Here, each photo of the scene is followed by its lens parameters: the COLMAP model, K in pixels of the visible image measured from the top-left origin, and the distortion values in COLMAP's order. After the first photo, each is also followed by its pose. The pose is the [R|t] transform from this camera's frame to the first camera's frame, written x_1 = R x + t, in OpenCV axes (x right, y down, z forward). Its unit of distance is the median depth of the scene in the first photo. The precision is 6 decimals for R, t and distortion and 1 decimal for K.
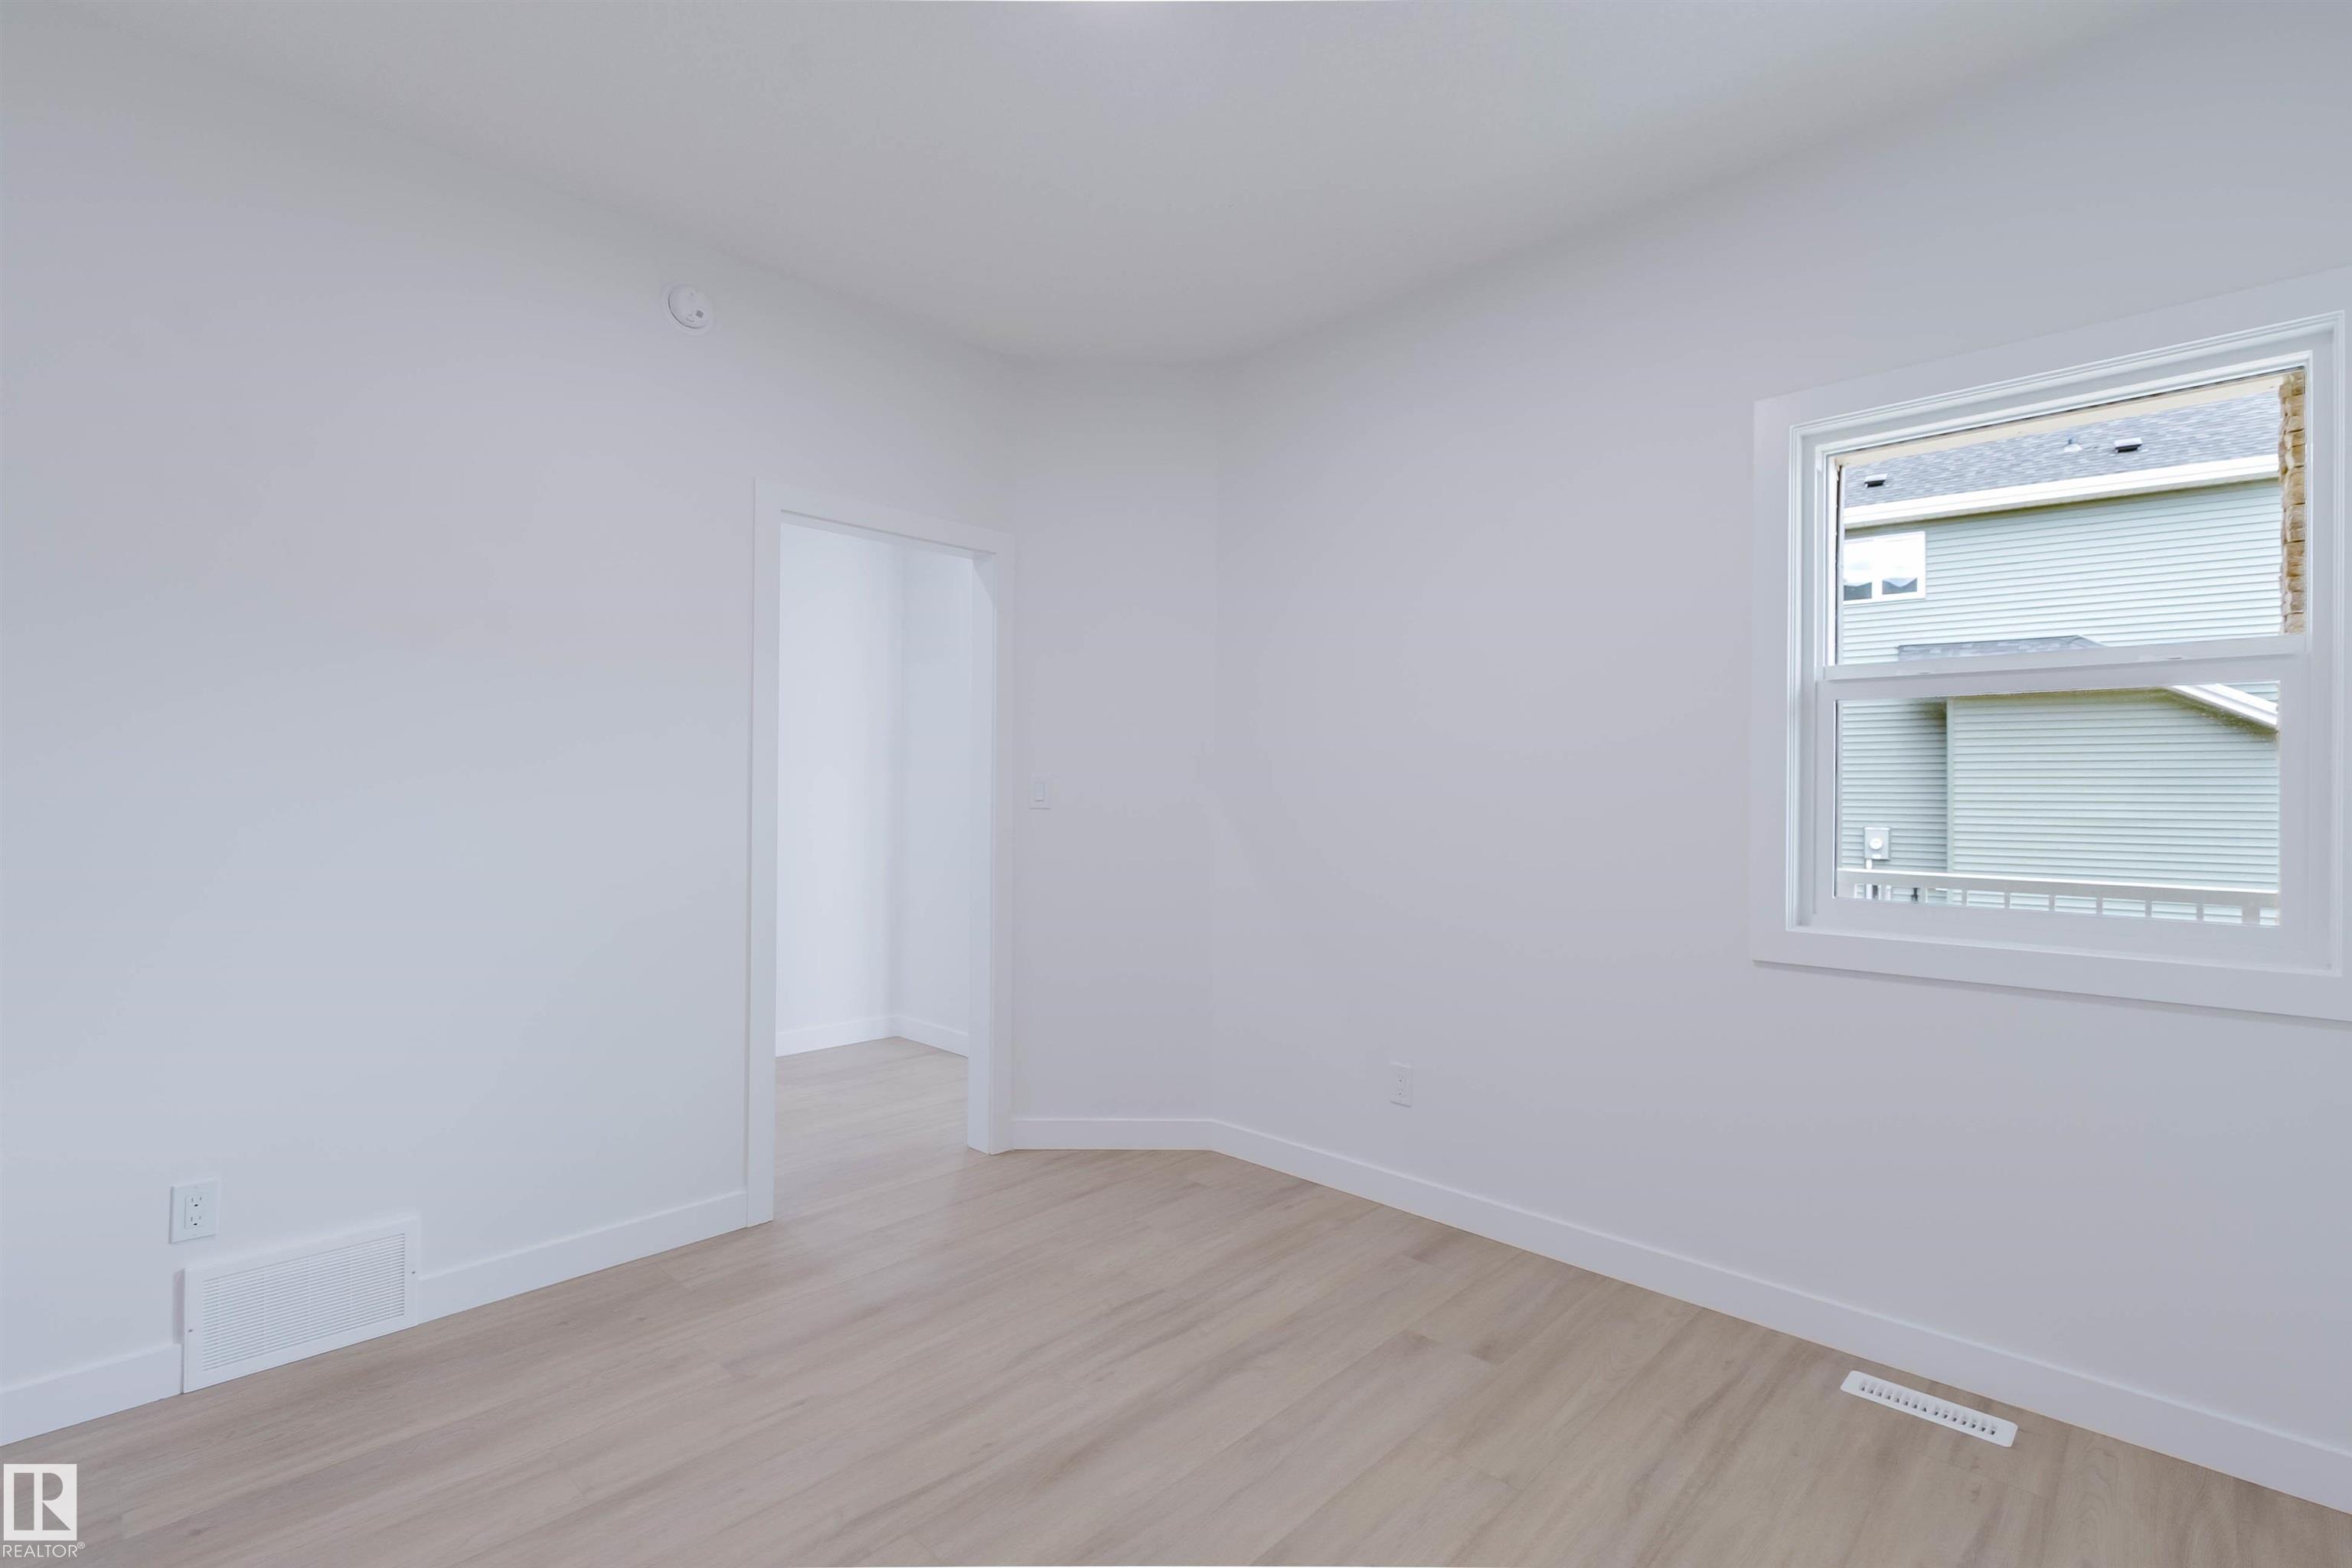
lens RADIAL K [[1046.6, 0, 1176.0], [0, 1046.6, 784.0], [0, 0, 1]] dist [-0.001832, -0.000620]
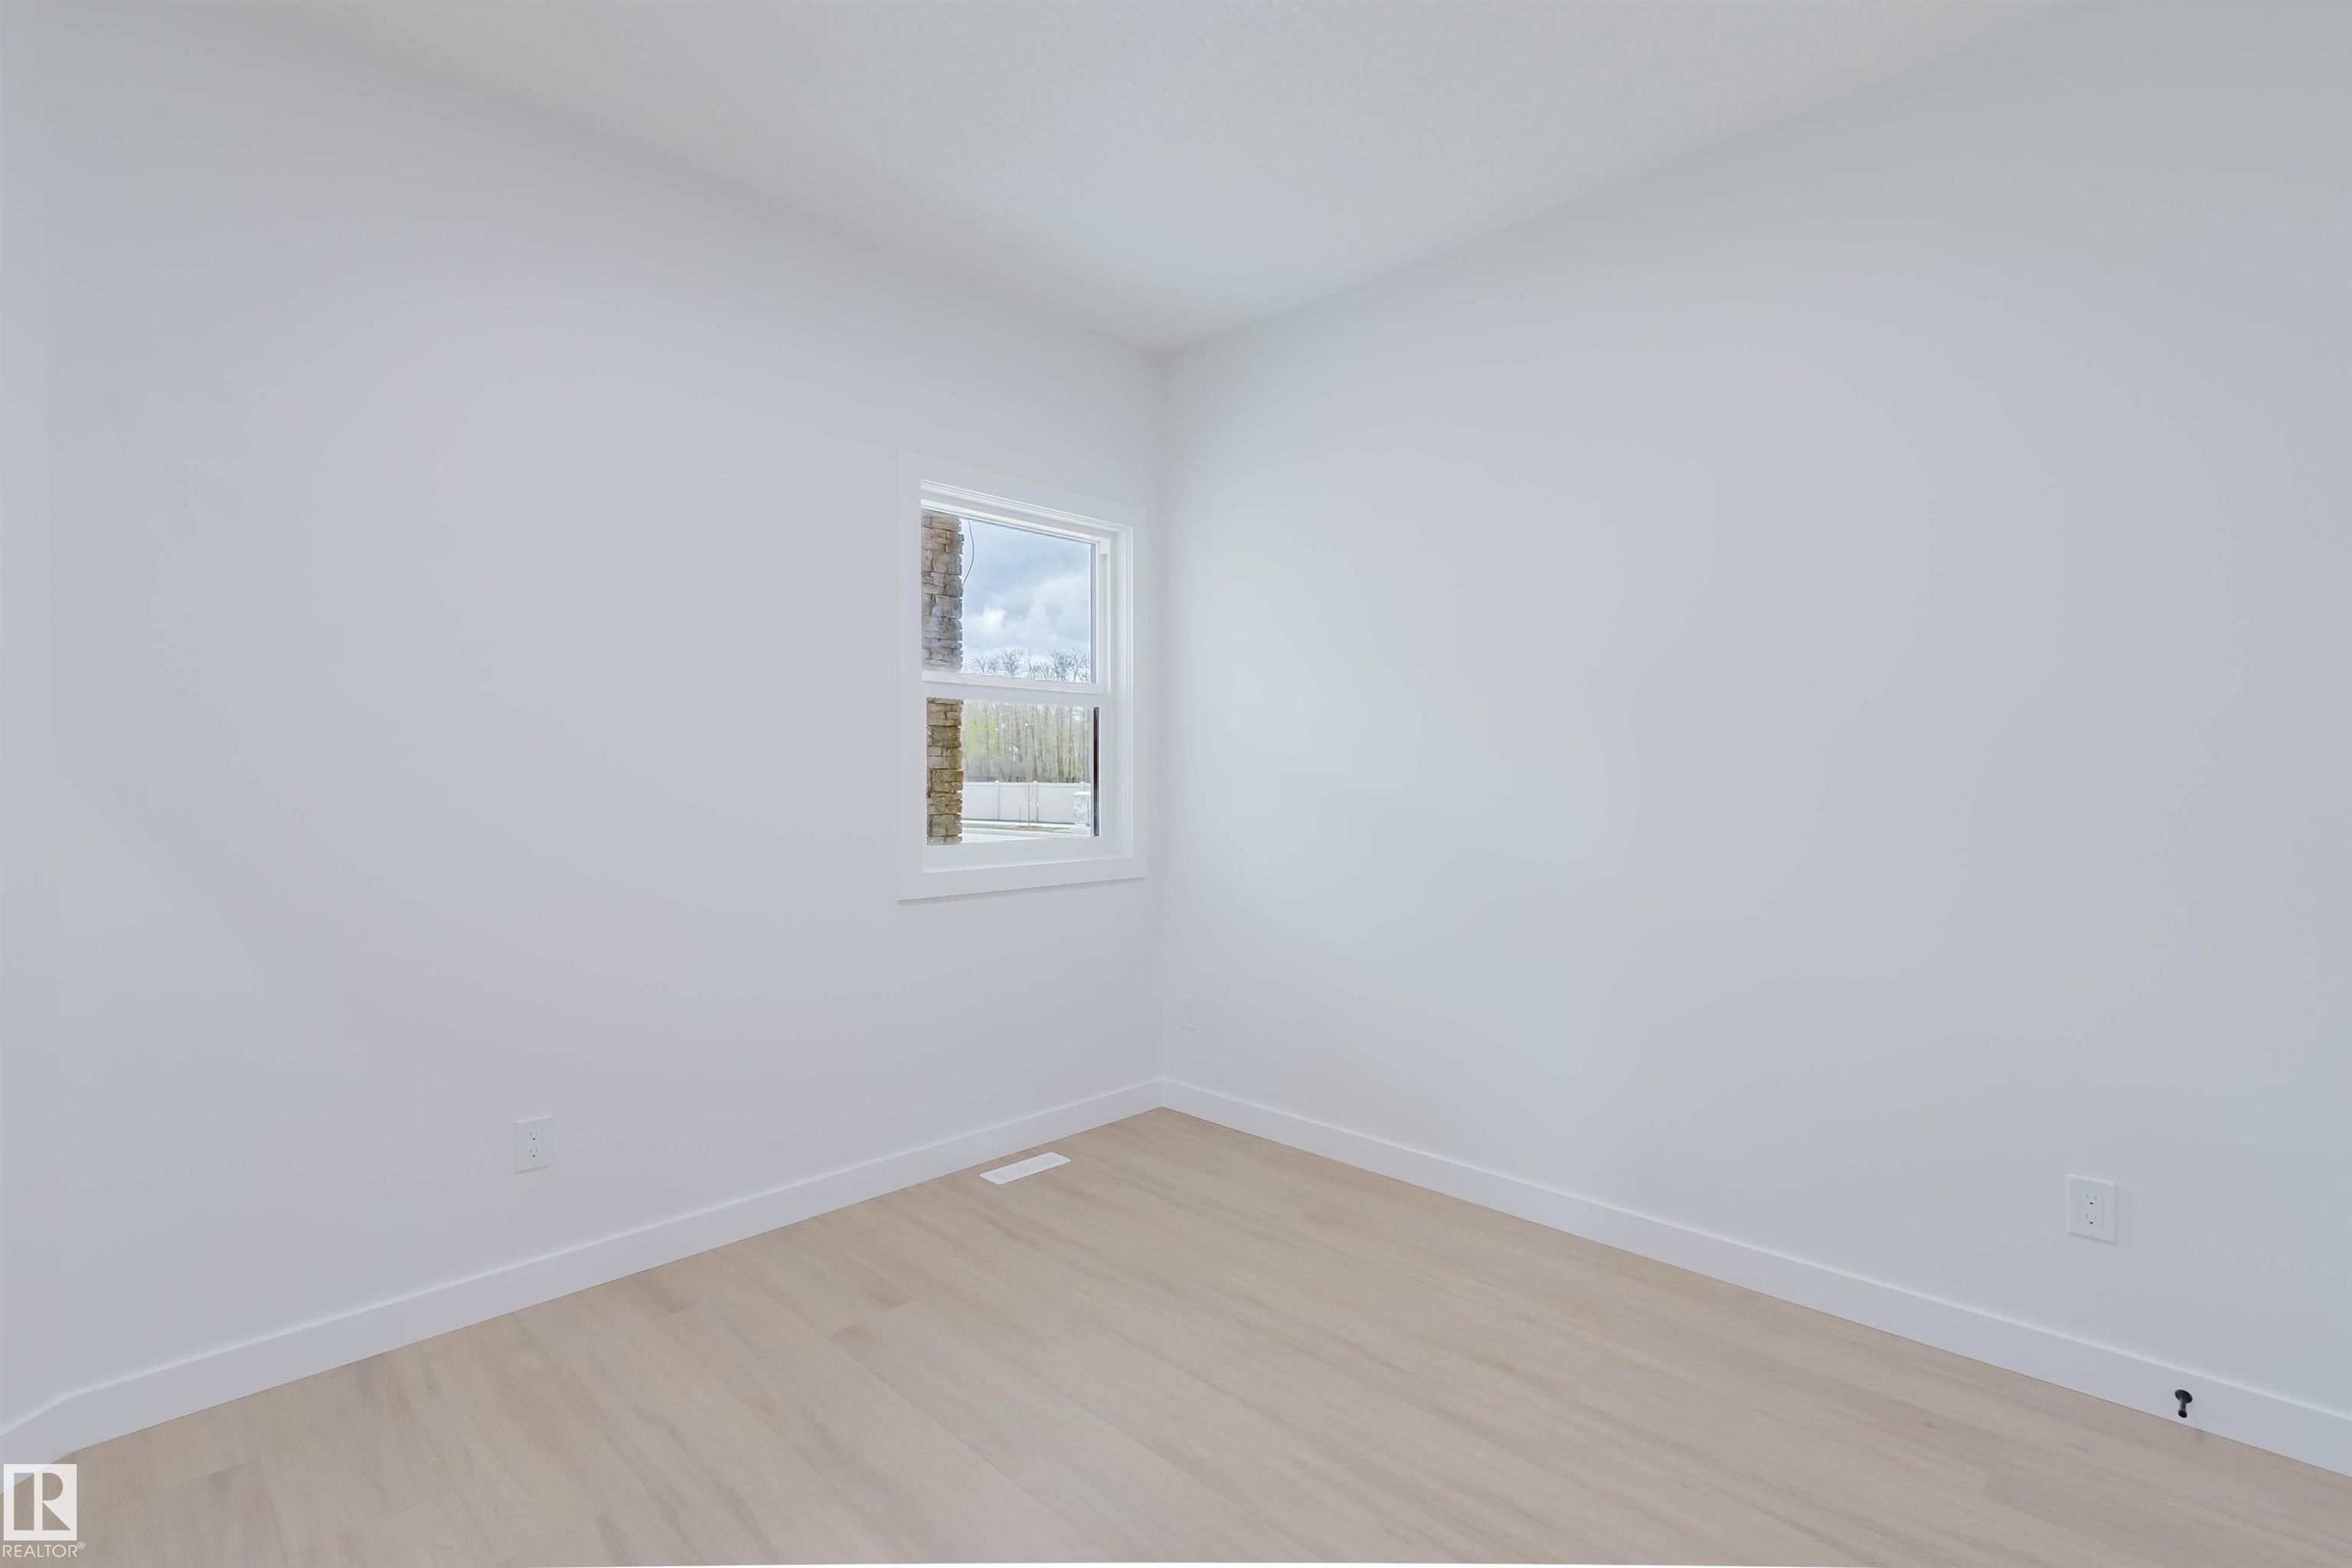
lens RADIAL K [[1046.6, 0, 1176.0], [0, 1046.6, 784.0], [0, 0, 1]] dist [-0.001832, -0.000620]
pose [[0.020276, -0.020478, 0.999585, -0.685916], [-0.011860, 0.999715, 0.020721, -0.000429], [-0.999724, -0.012276, 0.020027, 0.649058]]
